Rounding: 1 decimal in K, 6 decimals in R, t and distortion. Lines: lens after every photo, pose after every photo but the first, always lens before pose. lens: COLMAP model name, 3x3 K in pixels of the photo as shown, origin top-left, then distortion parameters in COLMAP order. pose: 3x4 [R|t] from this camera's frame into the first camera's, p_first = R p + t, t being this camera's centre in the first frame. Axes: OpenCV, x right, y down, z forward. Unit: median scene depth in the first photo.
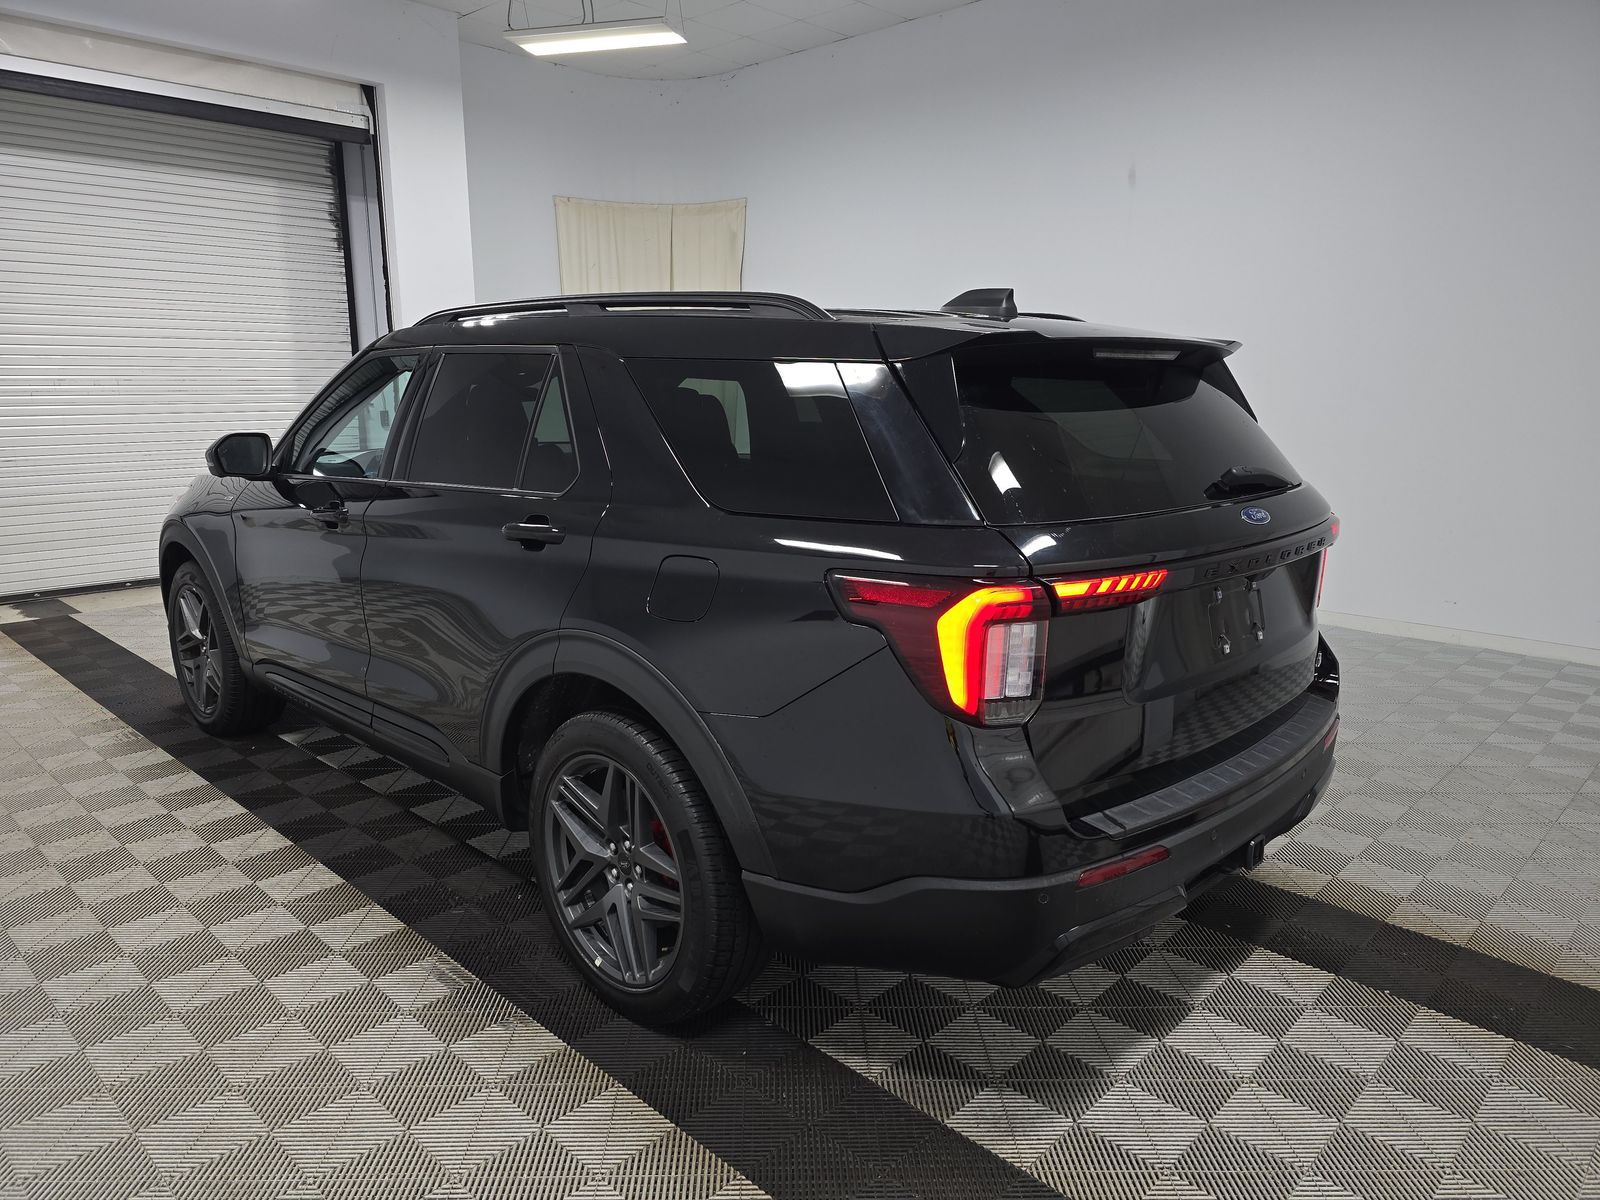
lens RADIAL K [[1106.5, 0, 800.0], [0, 1106.5, 600.0], [0, 0, 1]] dist [0.037383, -0.003441]
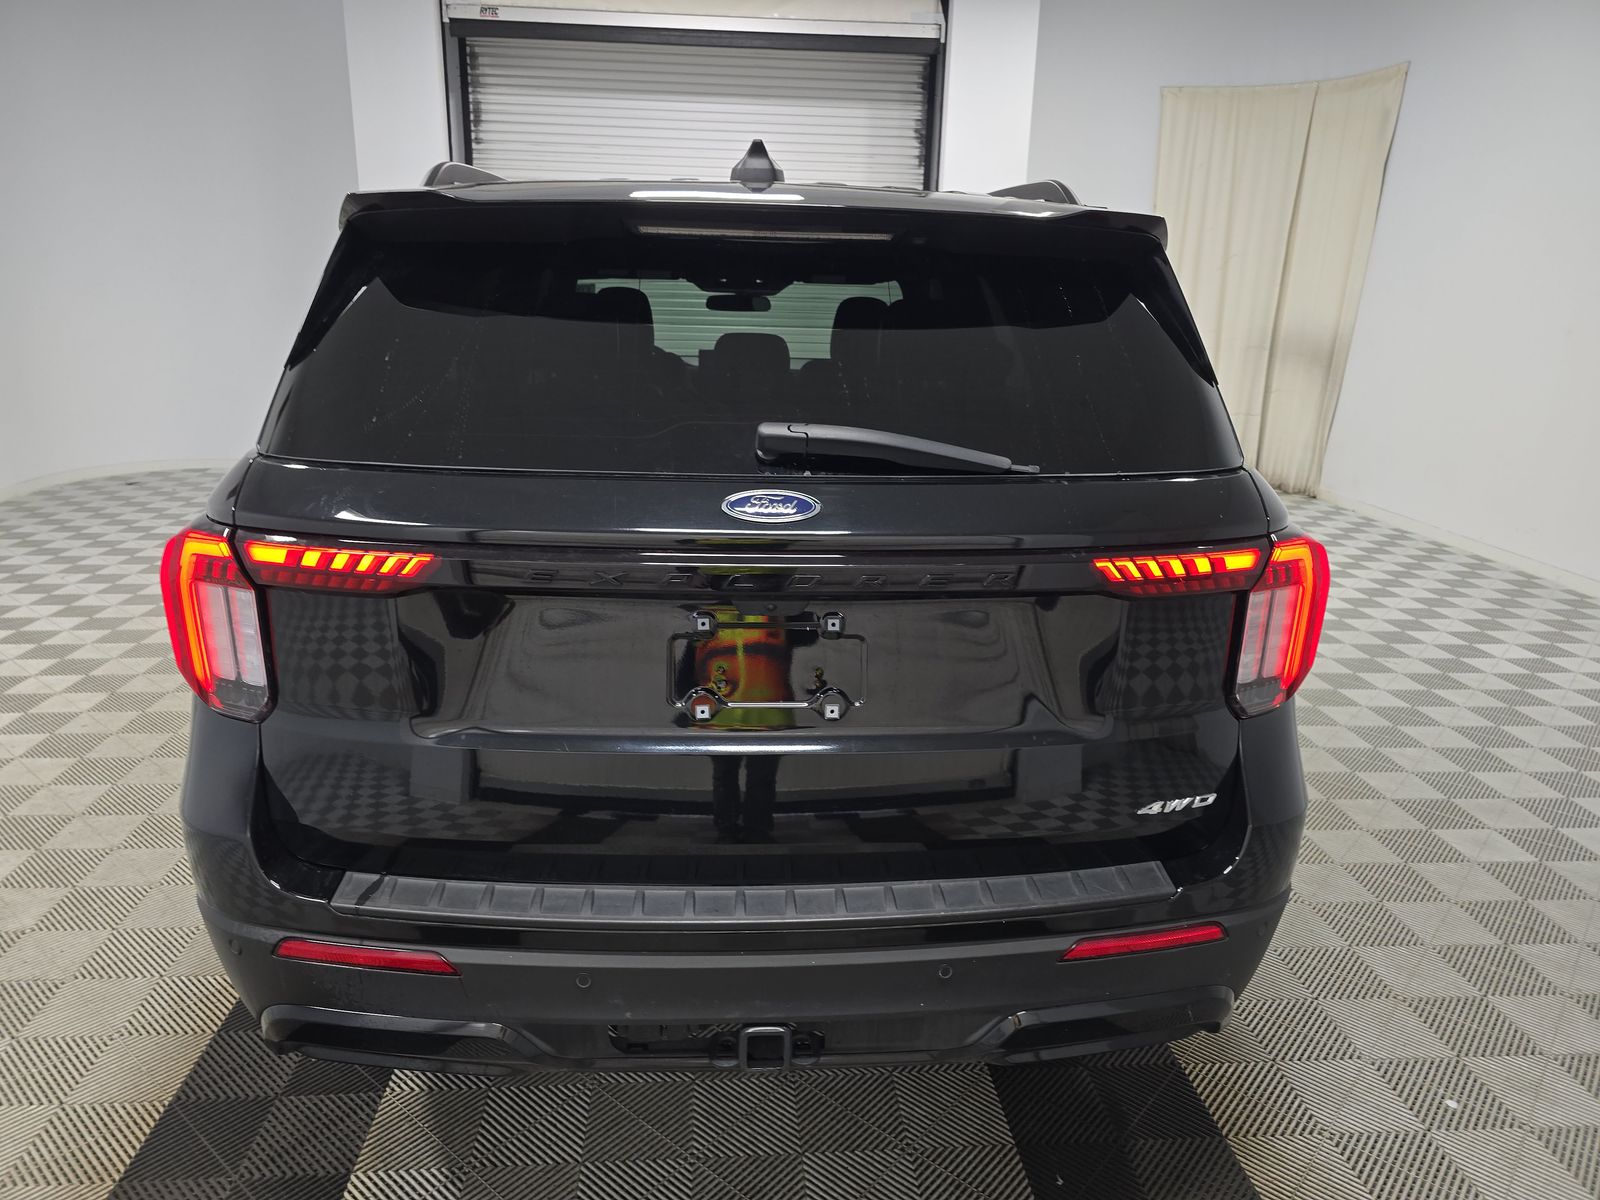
lens RADIAL K [[1106.5, 0, 800.0], [0, 1106.5, 600.0], [0, 0, 1]] dist [0.037383, -0.003441]
pose [[0.756501, 0.187607, -0.626506, 0.233010], [-0.148198, 0.982228, 0.115180, -0.027702], [0.636980, 0.005713, 0.770859, 0.161775]]
